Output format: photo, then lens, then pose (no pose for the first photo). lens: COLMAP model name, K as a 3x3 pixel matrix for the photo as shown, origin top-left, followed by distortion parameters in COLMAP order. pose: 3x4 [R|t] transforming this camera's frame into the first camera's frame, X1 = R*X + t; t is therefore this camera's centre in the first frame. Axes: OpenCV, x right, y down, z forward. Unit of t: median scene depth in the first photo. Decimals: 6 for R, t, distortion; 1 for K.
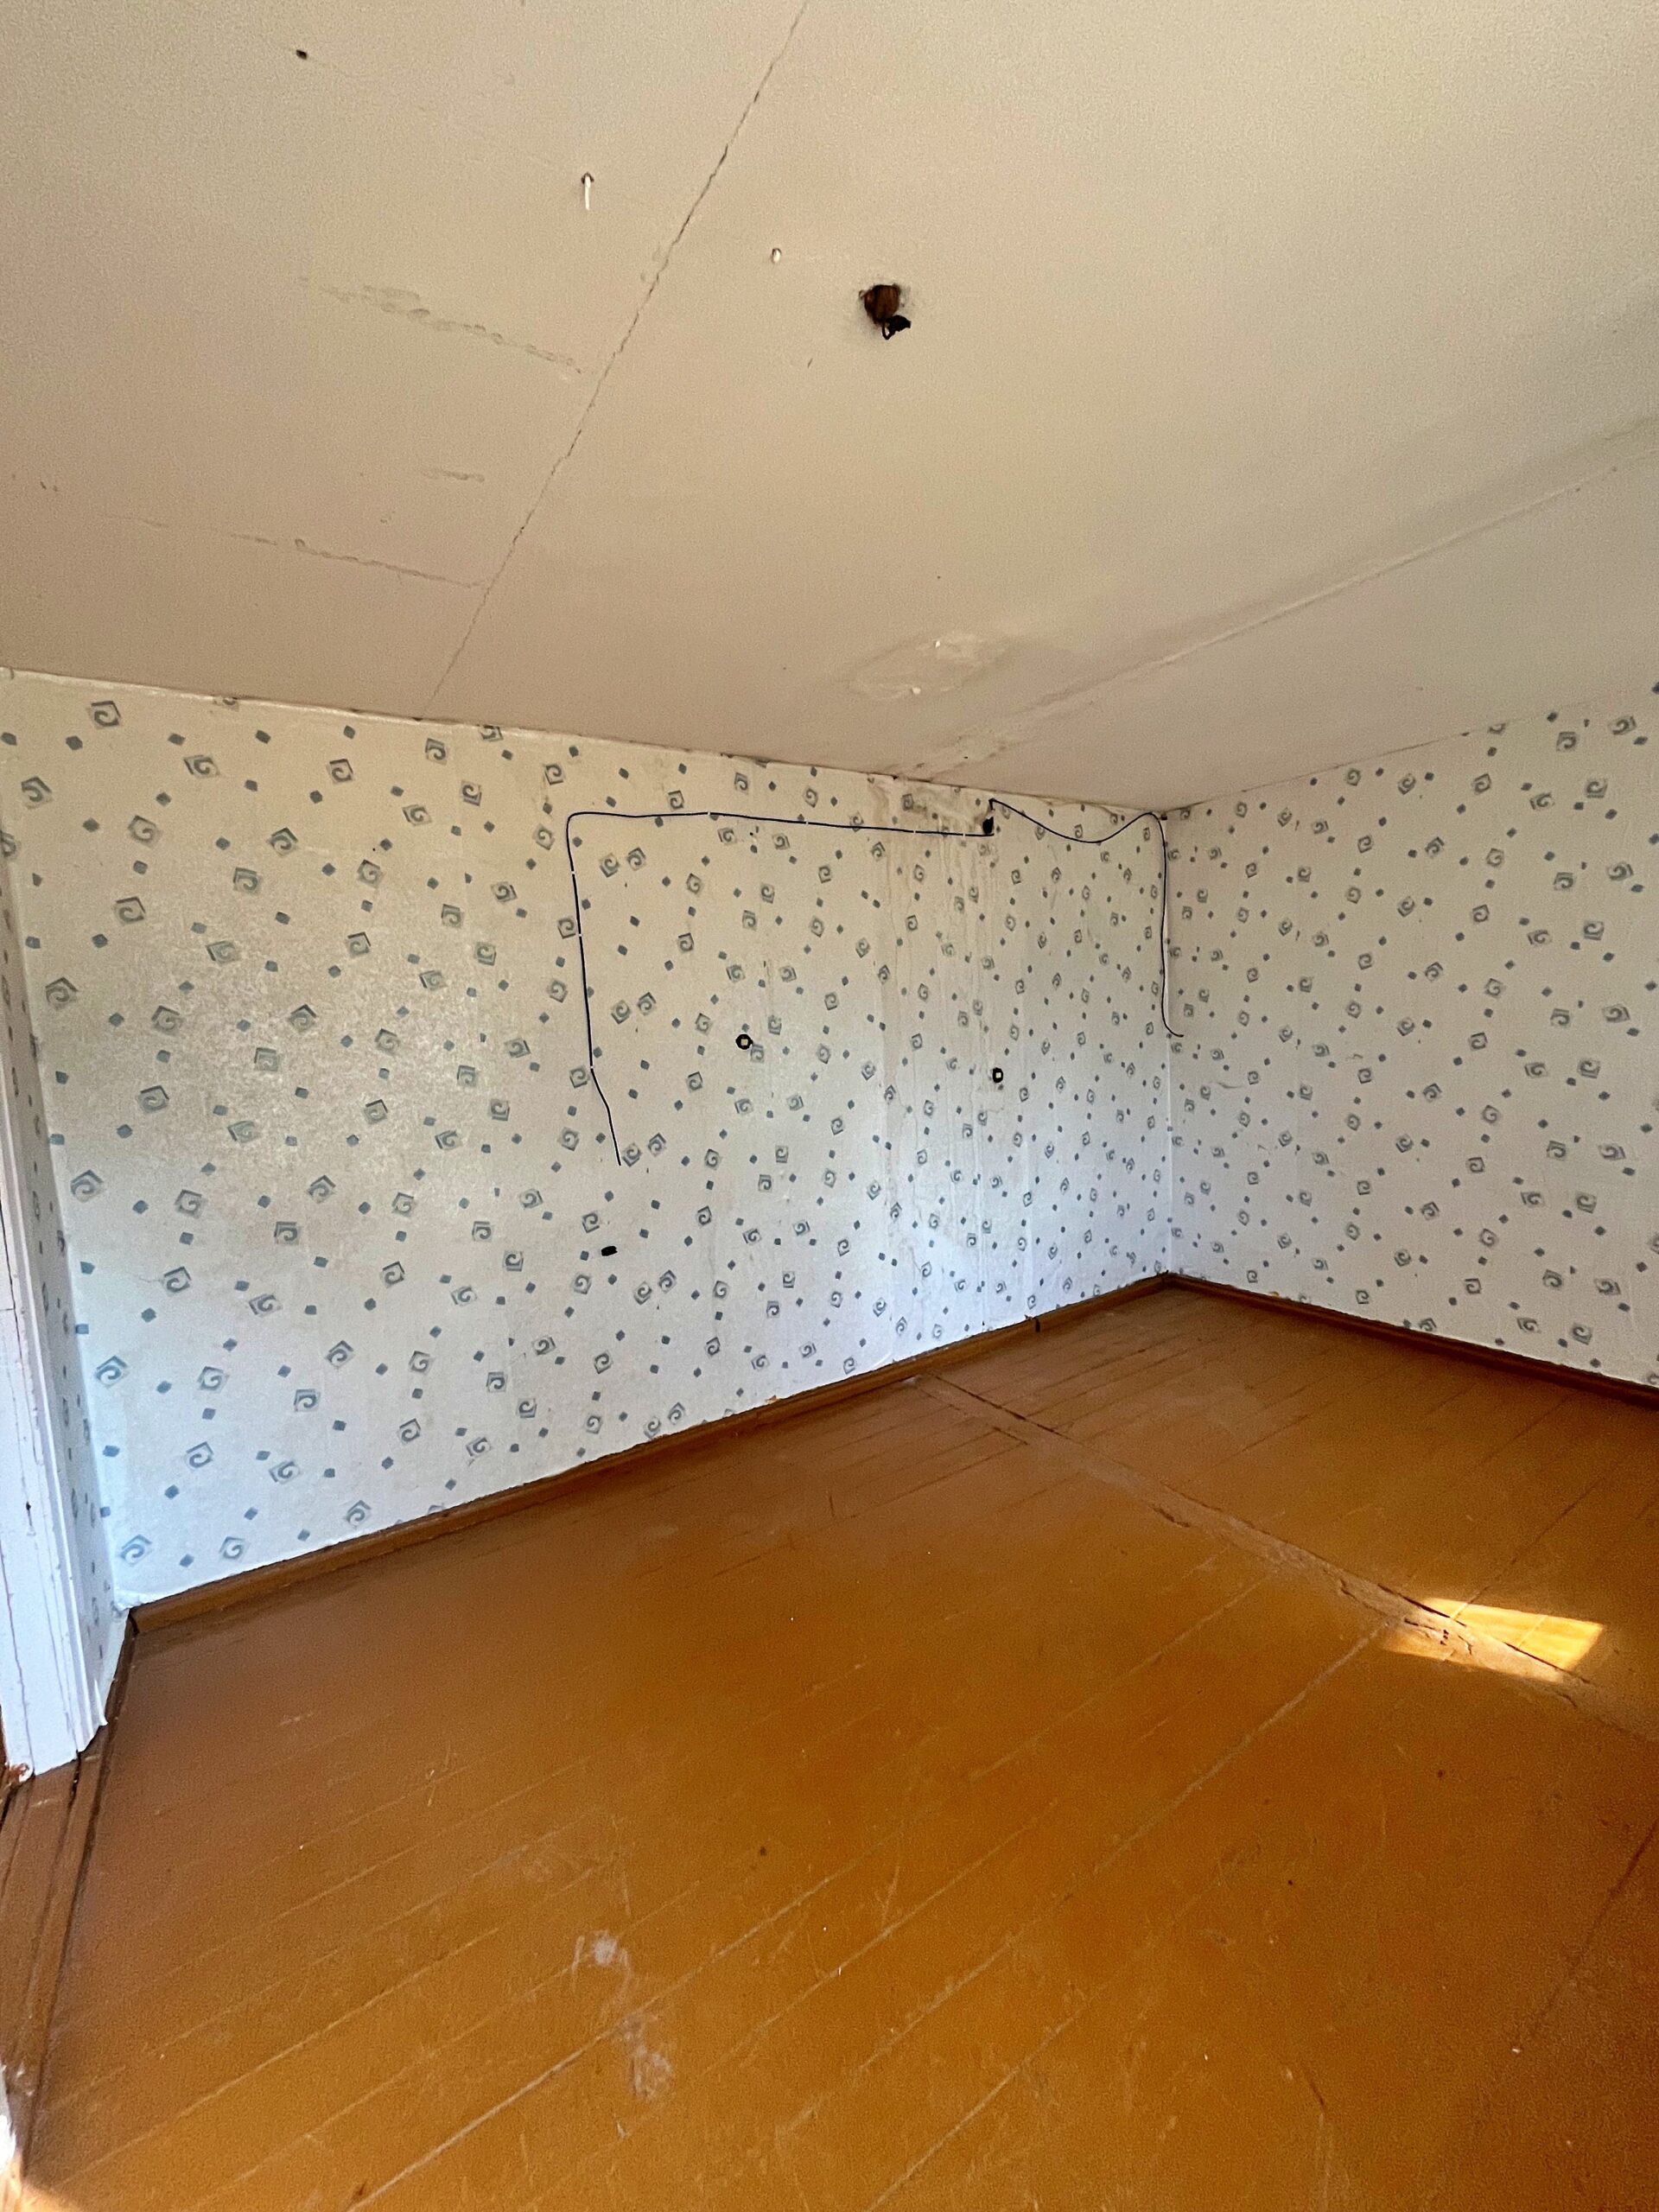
lens RADIAL K [[890.1, 0, 828.4], [0, 890.1, 1104.2], [0, 0, 1]] dist [-0.003497, -0.000409]
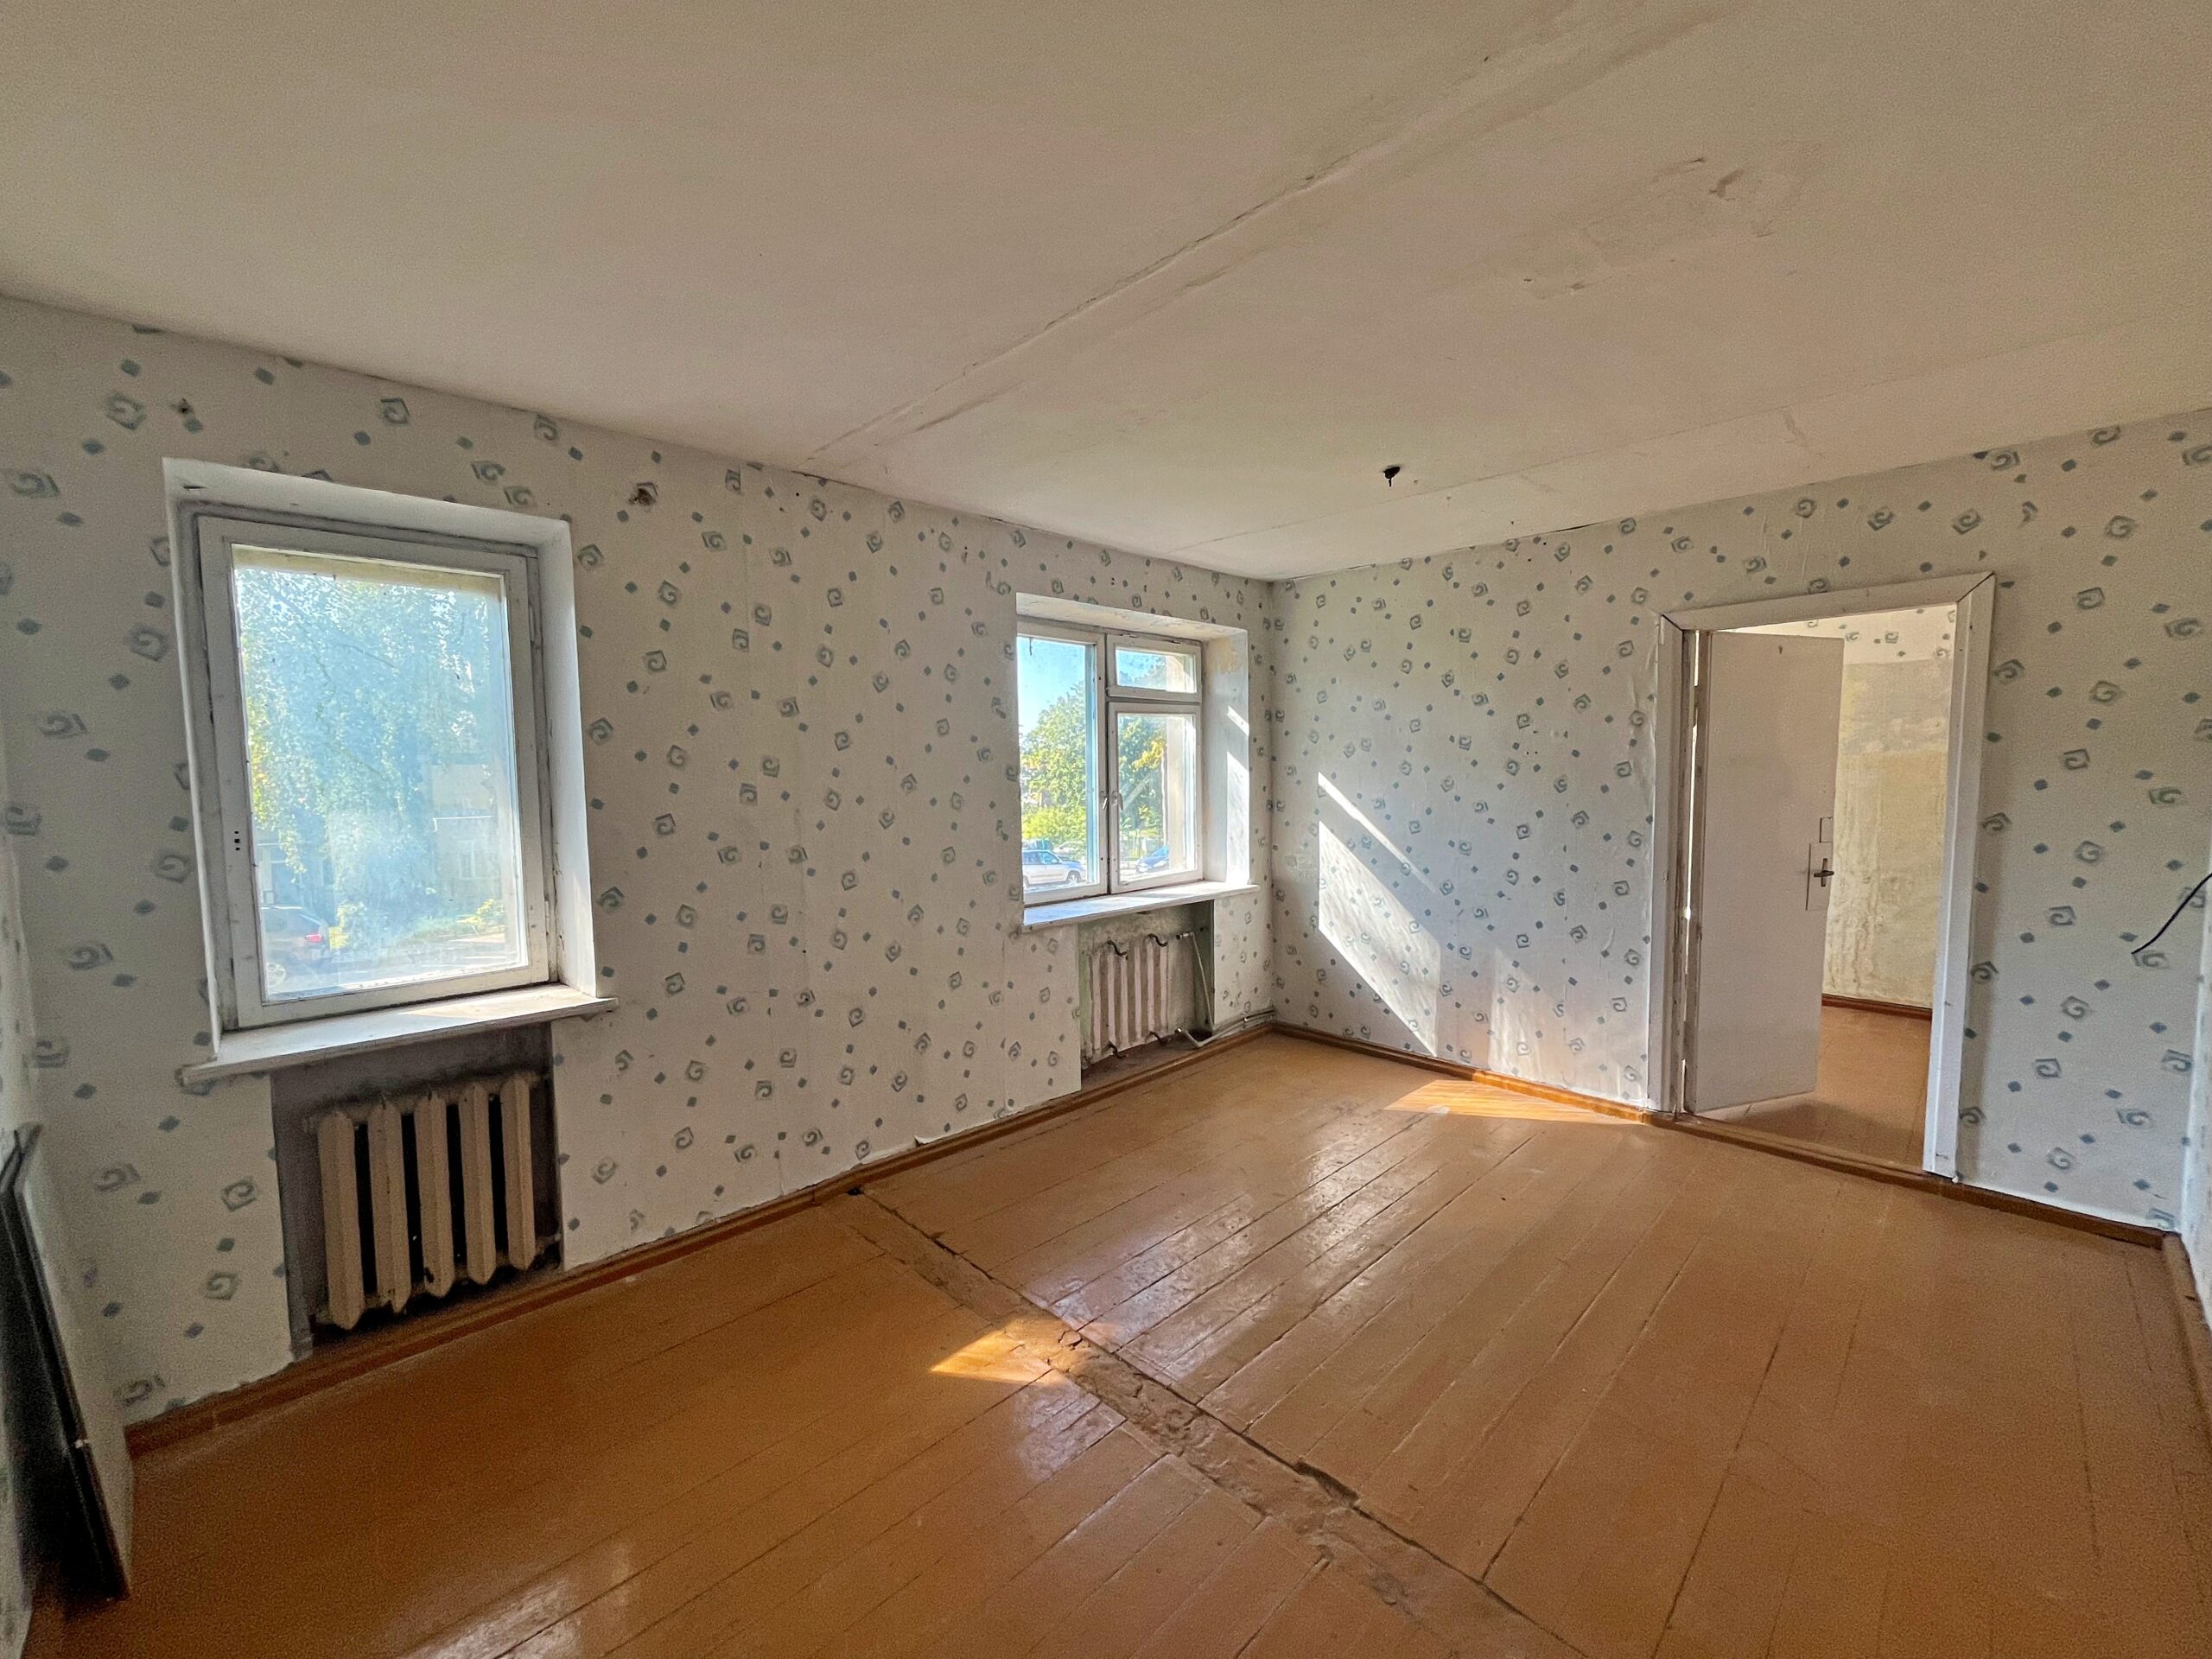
lens RADIAL K [[890.1, 0, 1102.8], [0, 890.1, 834.4], [0, 0, 1]] dist [-0.003497, -0.000409]
pose [[-0.977826, 0.084751, -0.191503, 0.516534], [0.050309, 0.982737, 0.178036, -0.141431], [0.203286, 0.164454, -0.965210, 1.237775]]
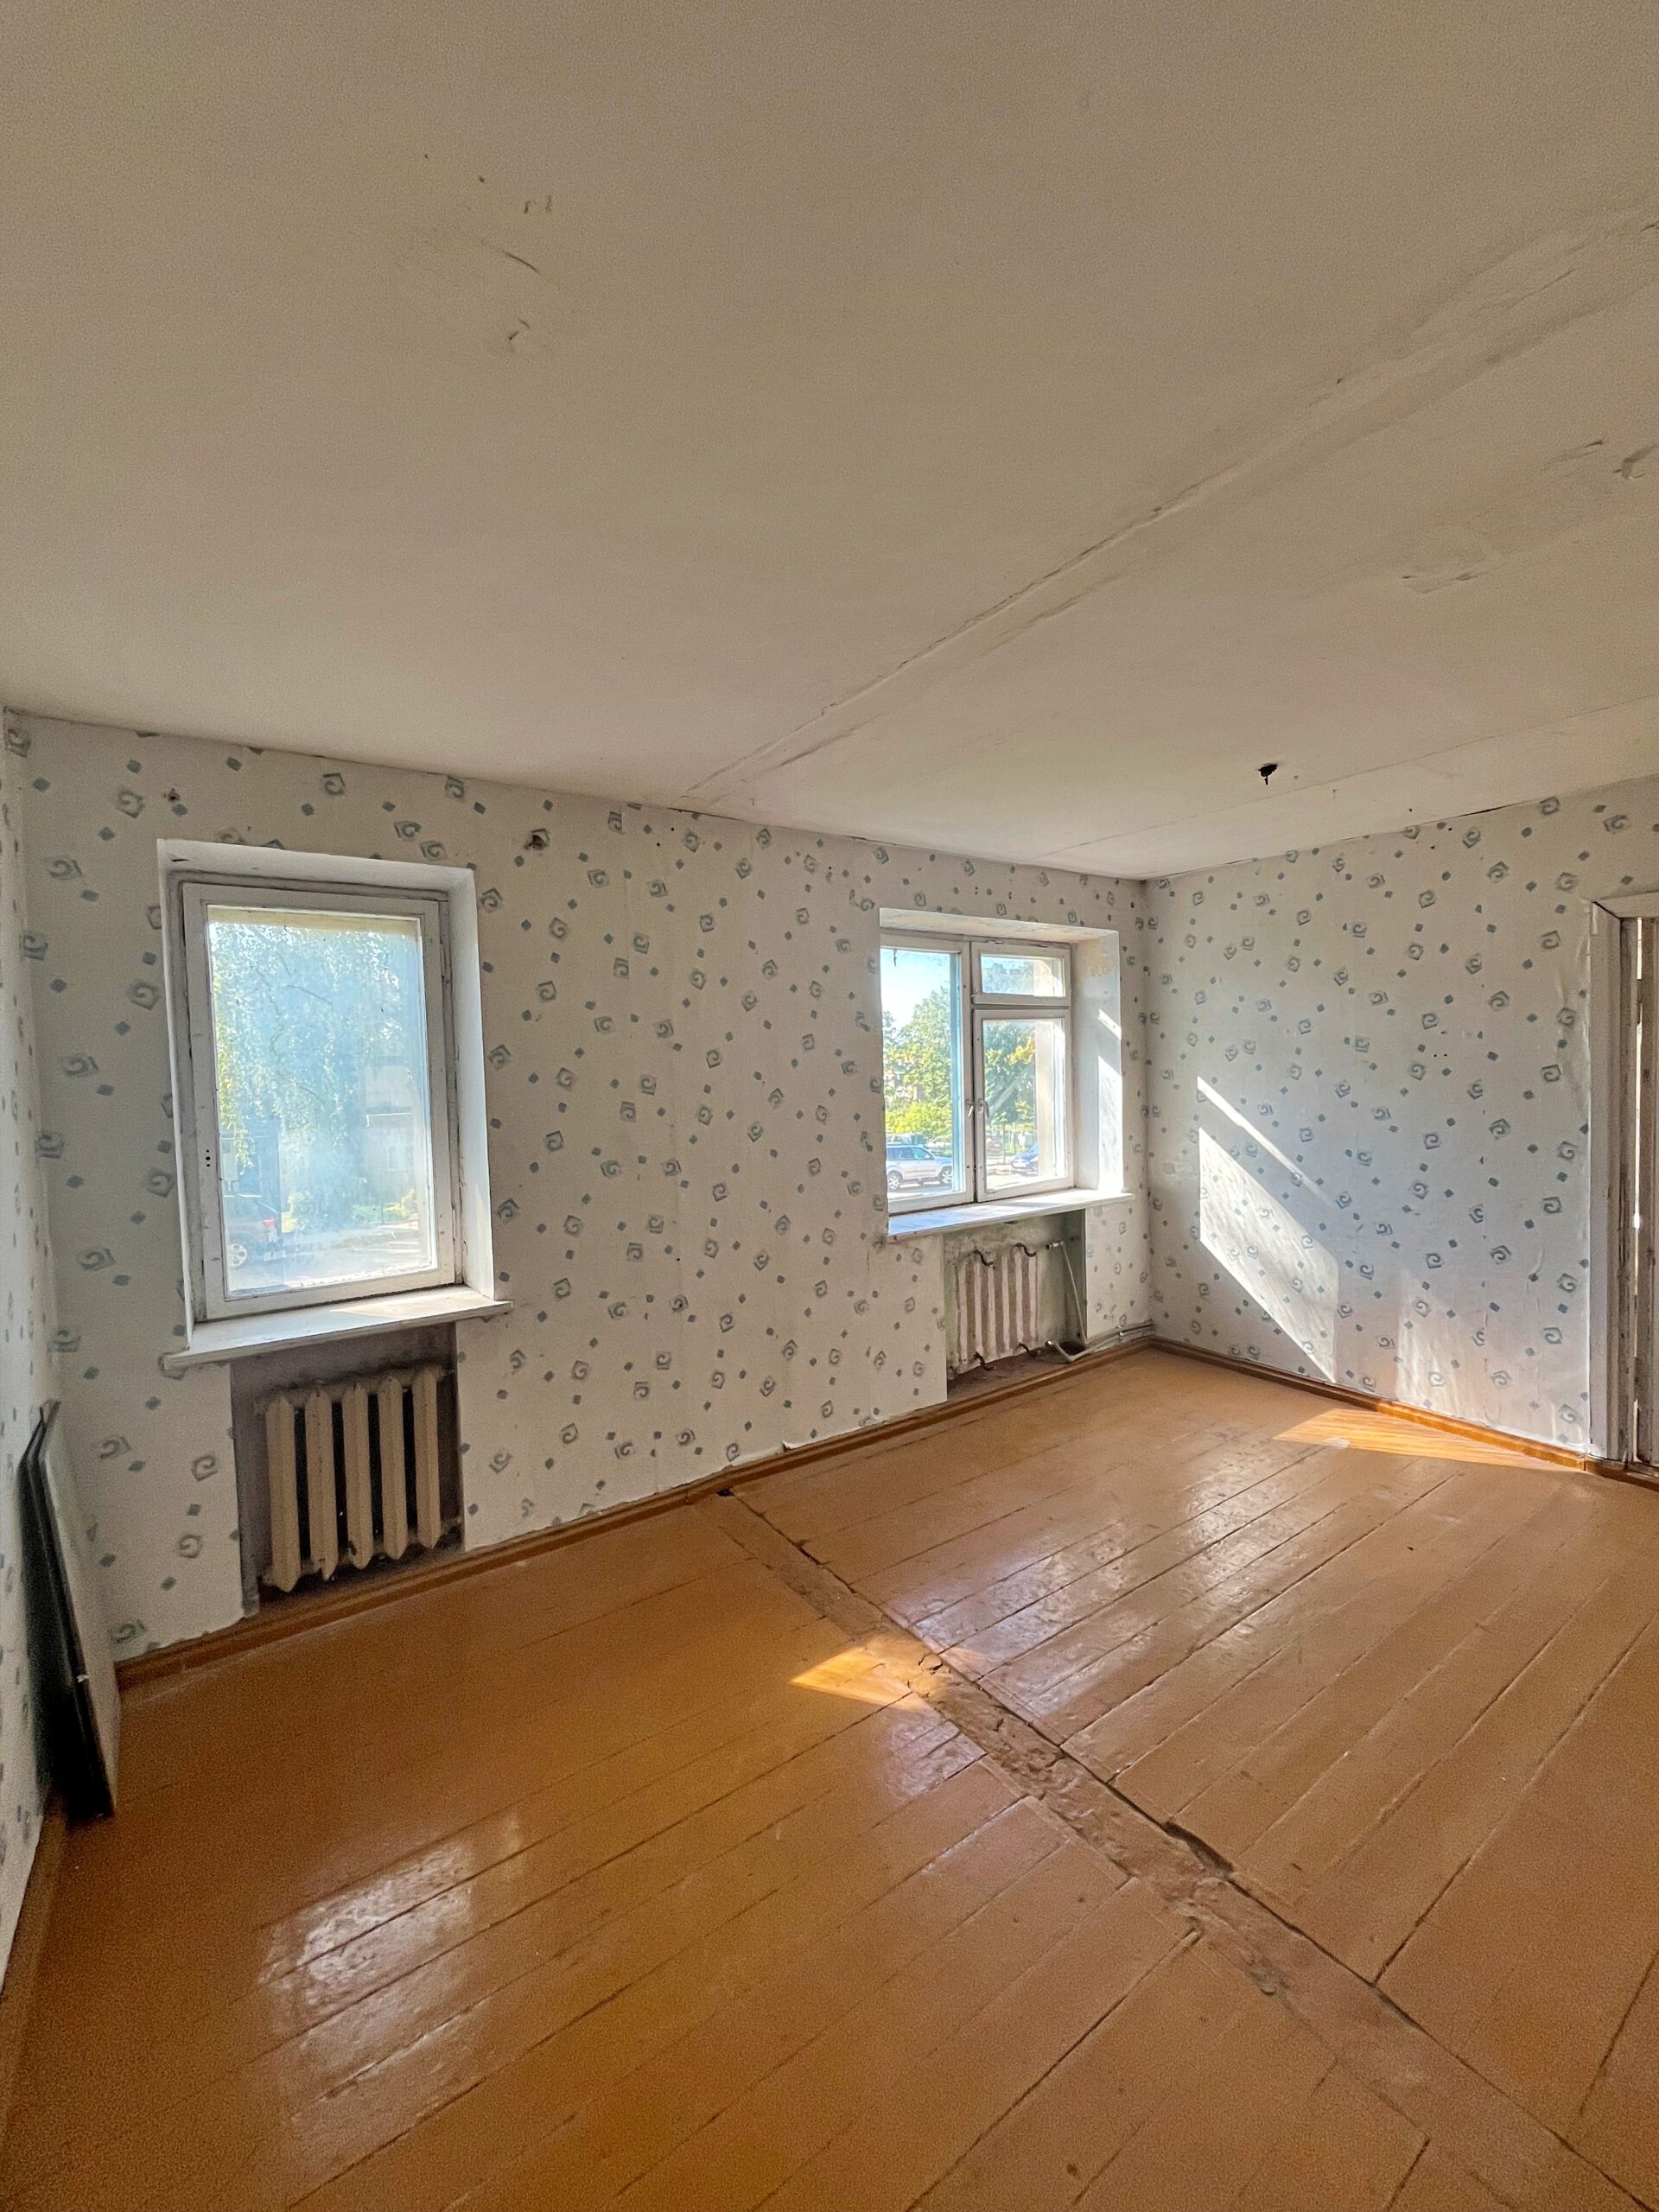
lens RADIAL K [[890.1, 0, 827.9], [0, 890.1, 1105.1], [0, 0, 1]] dist [-0.003497, -0.000409]
pose [[-0.995868, 0.086451, -0.027821, 0.502721], [0.081669, 0.986488, 0.142026, -0.164013], [0.039724, 0.139167, -0.989472, 1.246530]]
